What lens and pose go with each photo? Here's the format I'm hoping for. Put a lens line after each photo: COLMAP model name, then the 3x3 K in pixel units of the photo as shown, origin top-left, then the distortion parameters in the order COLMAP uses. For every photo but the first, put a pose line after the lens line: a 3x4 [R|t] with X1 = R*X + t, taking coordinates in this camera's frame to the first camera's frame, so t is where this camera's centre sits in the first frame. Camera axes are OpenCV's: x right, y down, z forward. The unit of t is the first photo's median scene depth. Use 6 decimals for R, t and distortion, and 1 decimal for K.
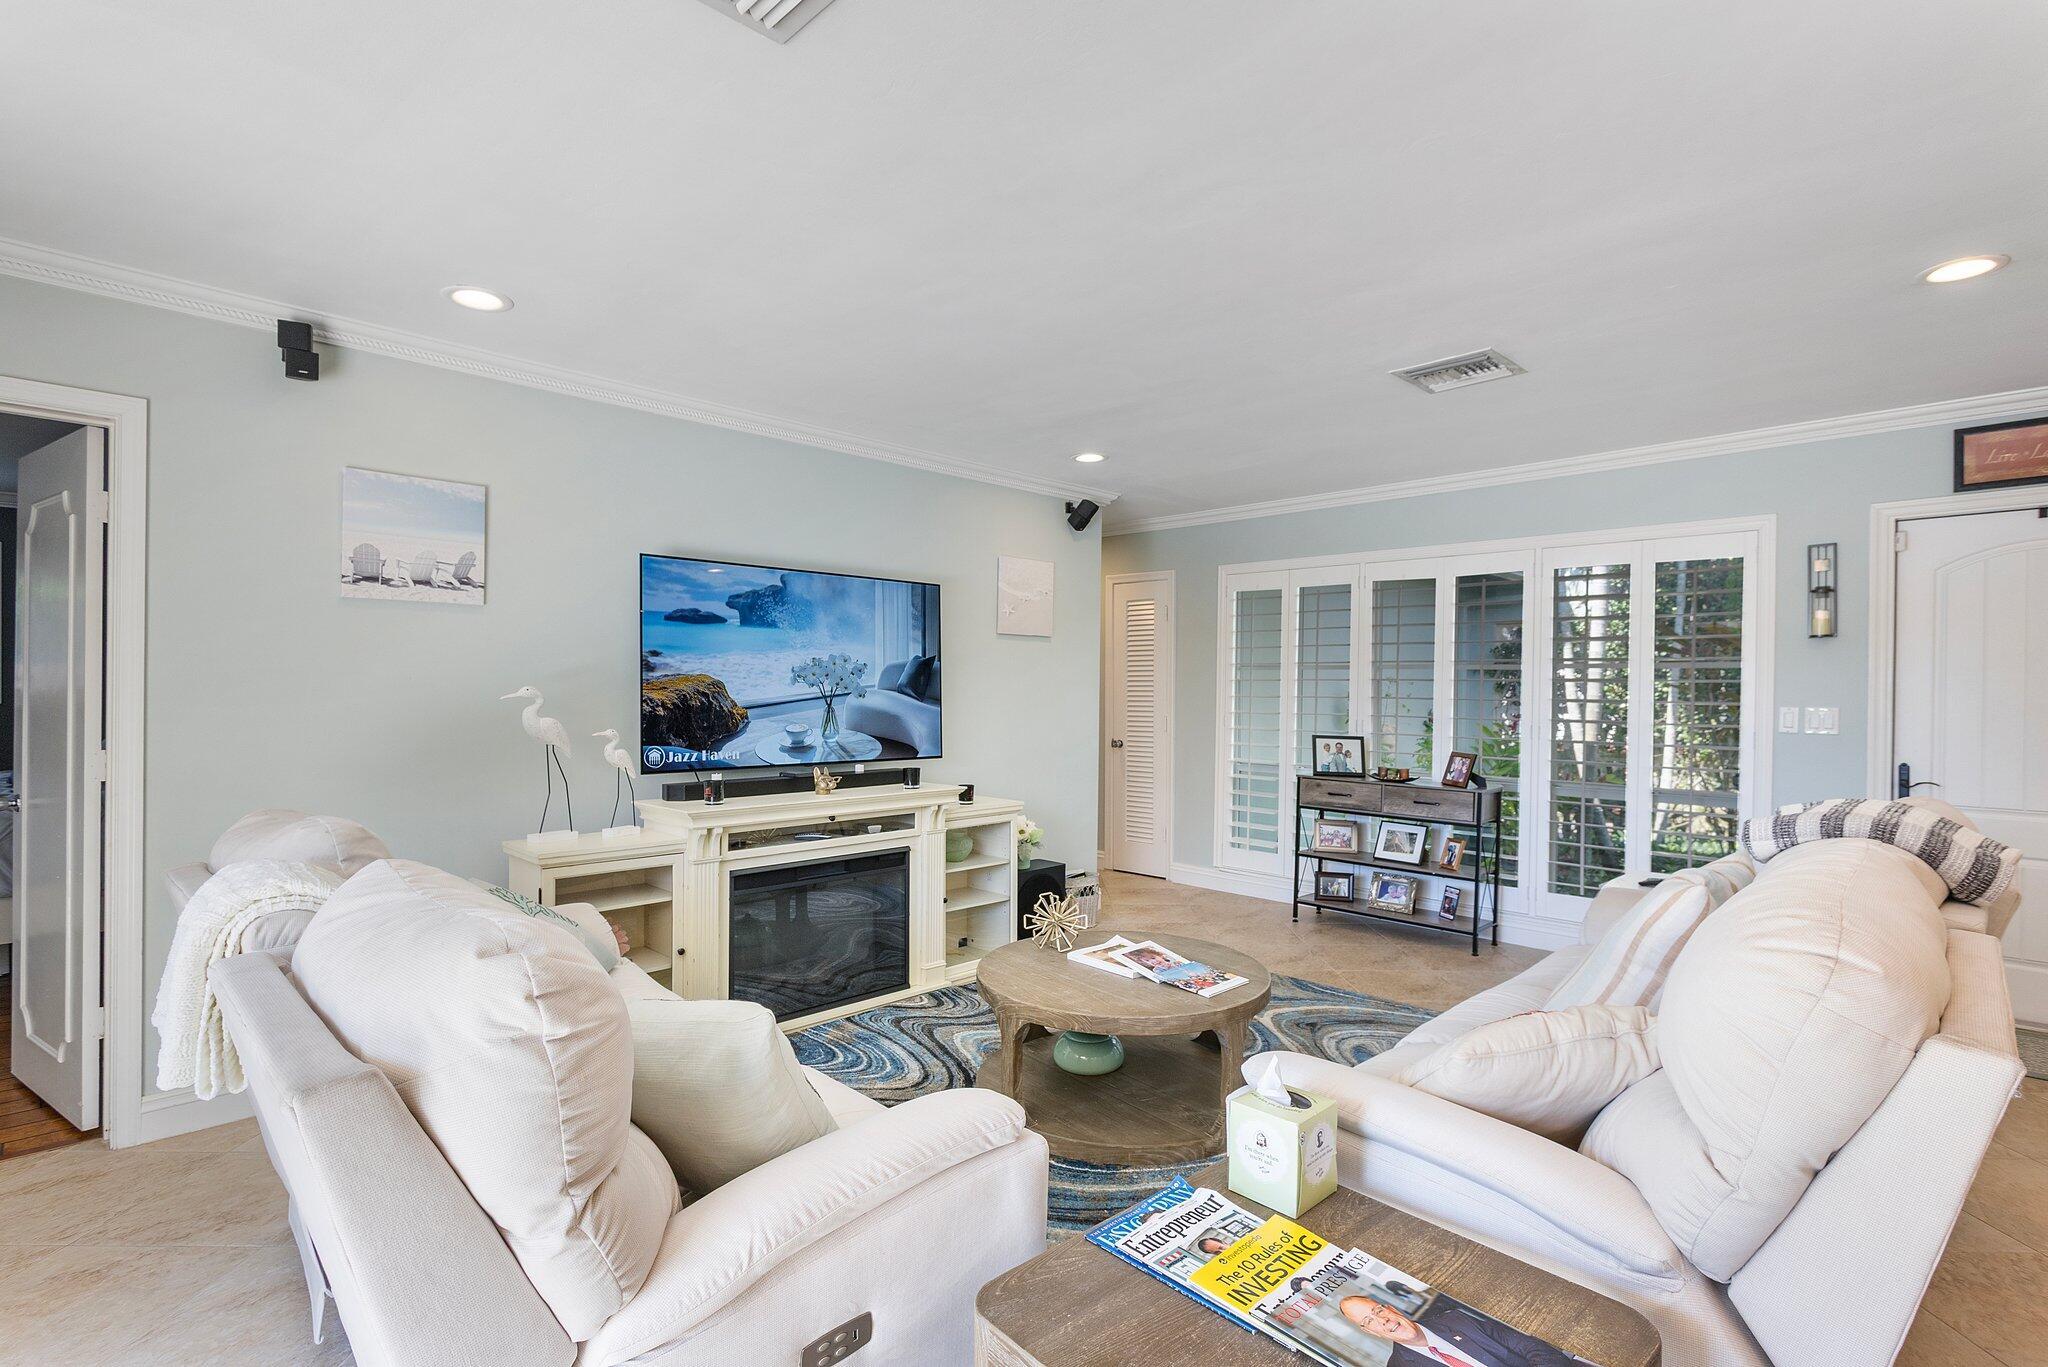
lens RADIAL K [[989.7, 0, 1026.6], [0, 989.7, 690.3], [0, 0, 1]] dist [-0.003800, -0.000529]
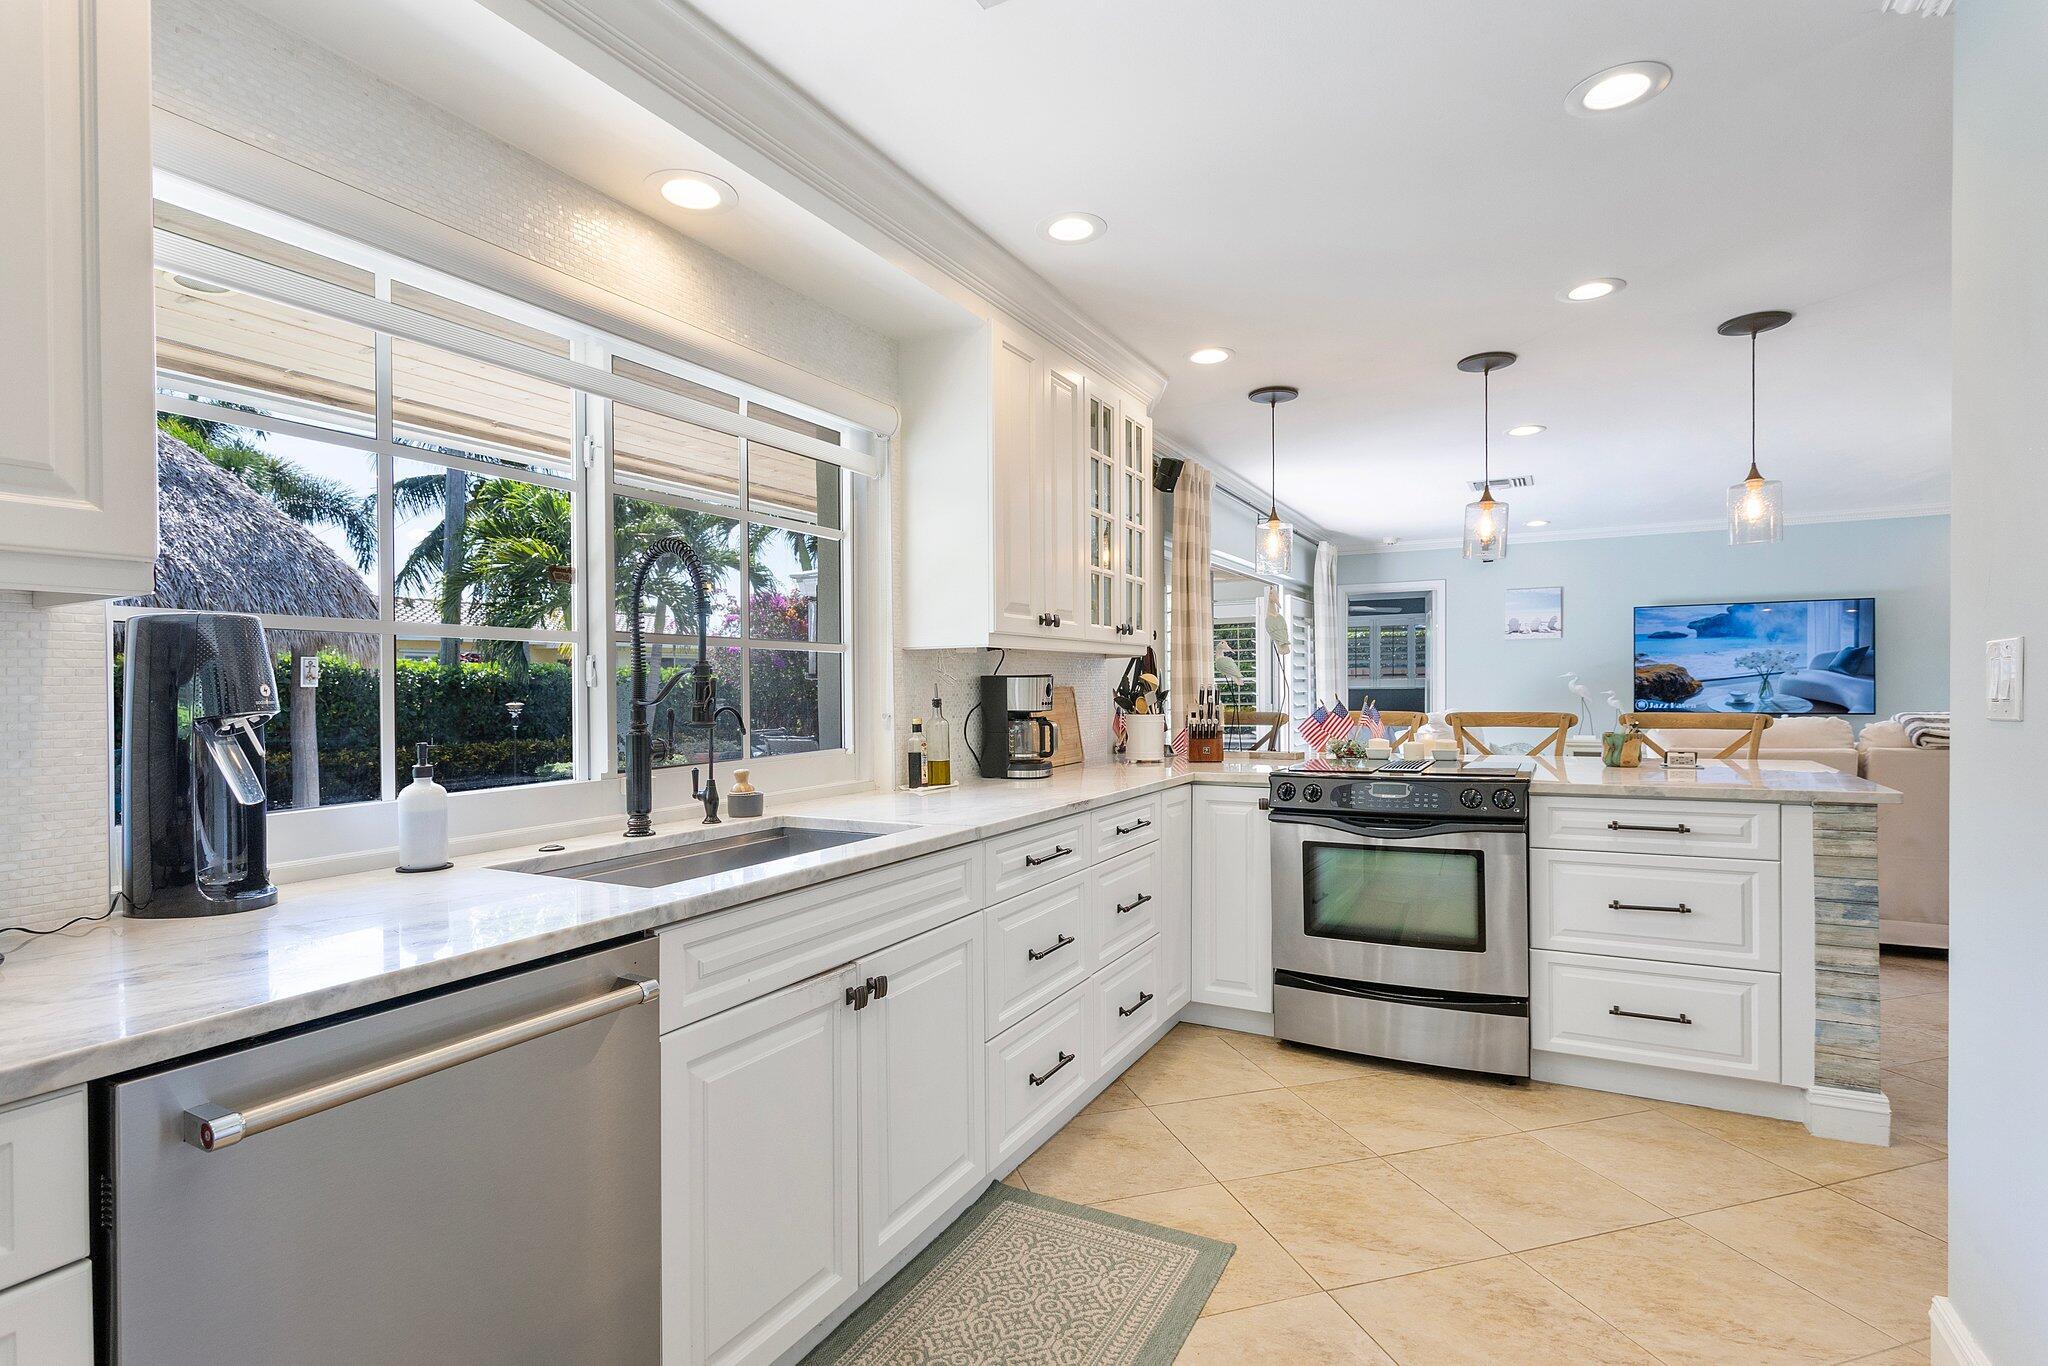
lens RADIAL K [[989.7, 0, 1025.3], [0, 989.7, 695.2], [0, 0, 1]] dist [-0.003800, -0.000529]
pose [[0.277205, -0.001017, -0.960810, 1.150044], [0.009592, 0.999953, 0.001709, 0.028652], [0.960763, -0.009690, 0.277201, -0.744105]]
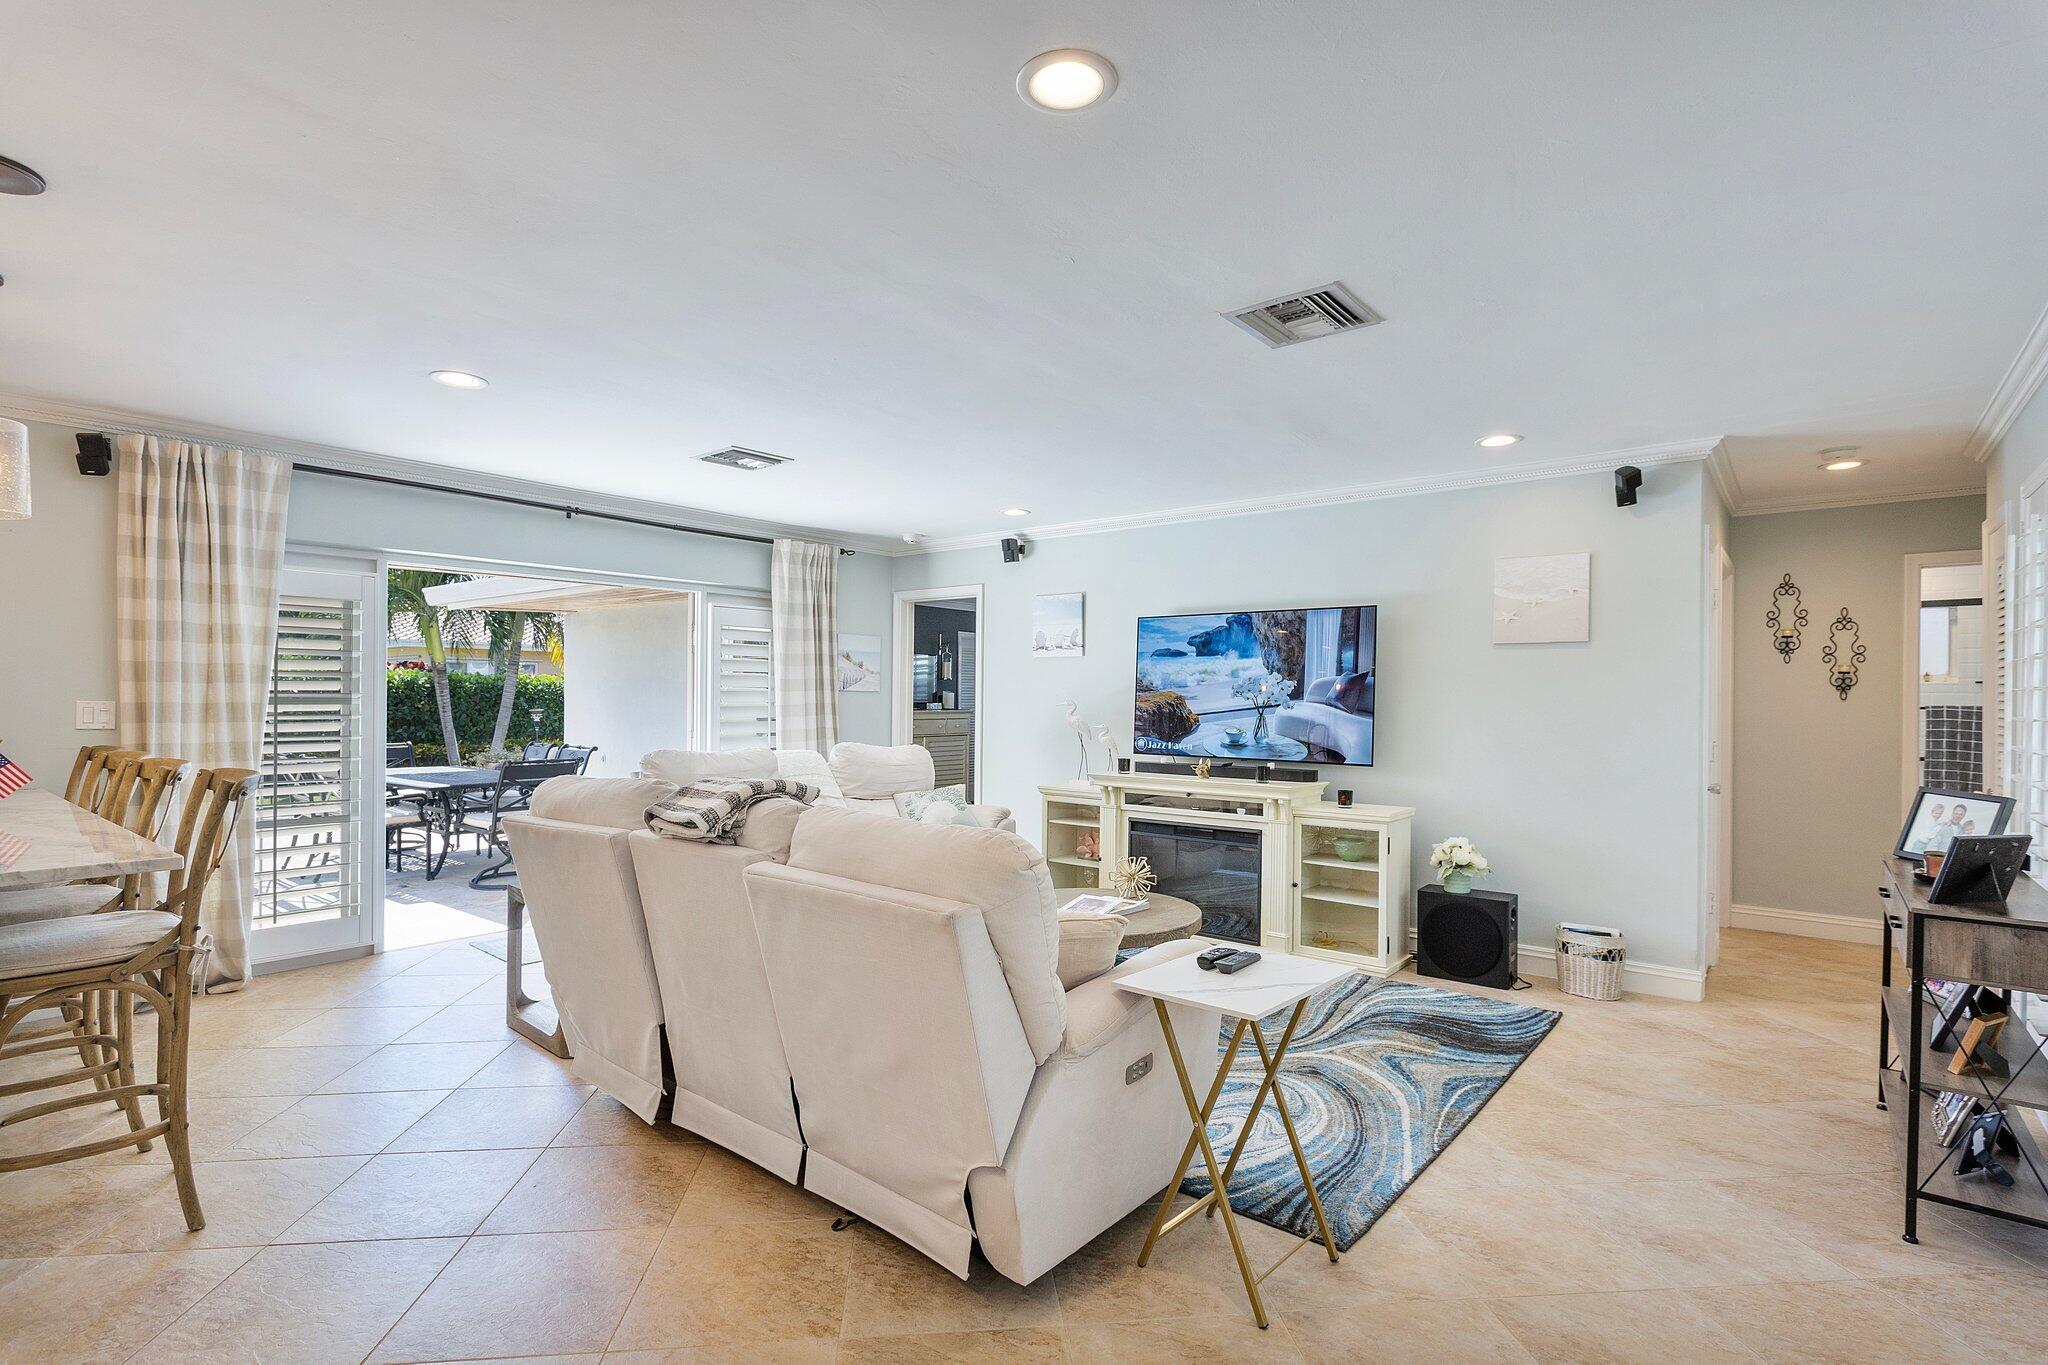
lens RADIAL K [[989.7, 0, 1026.9], [0, 989.7, 690.7], [0, 0, 1]] dist [-0.003800, -0.000529]
pose [[0.080774, -0.011296, -0.996668, 1.113338], [-0.010005, 0.999876, -0.012143, 0.003093], [0.996682, 0.010952, 0.080651, 0.629803]]
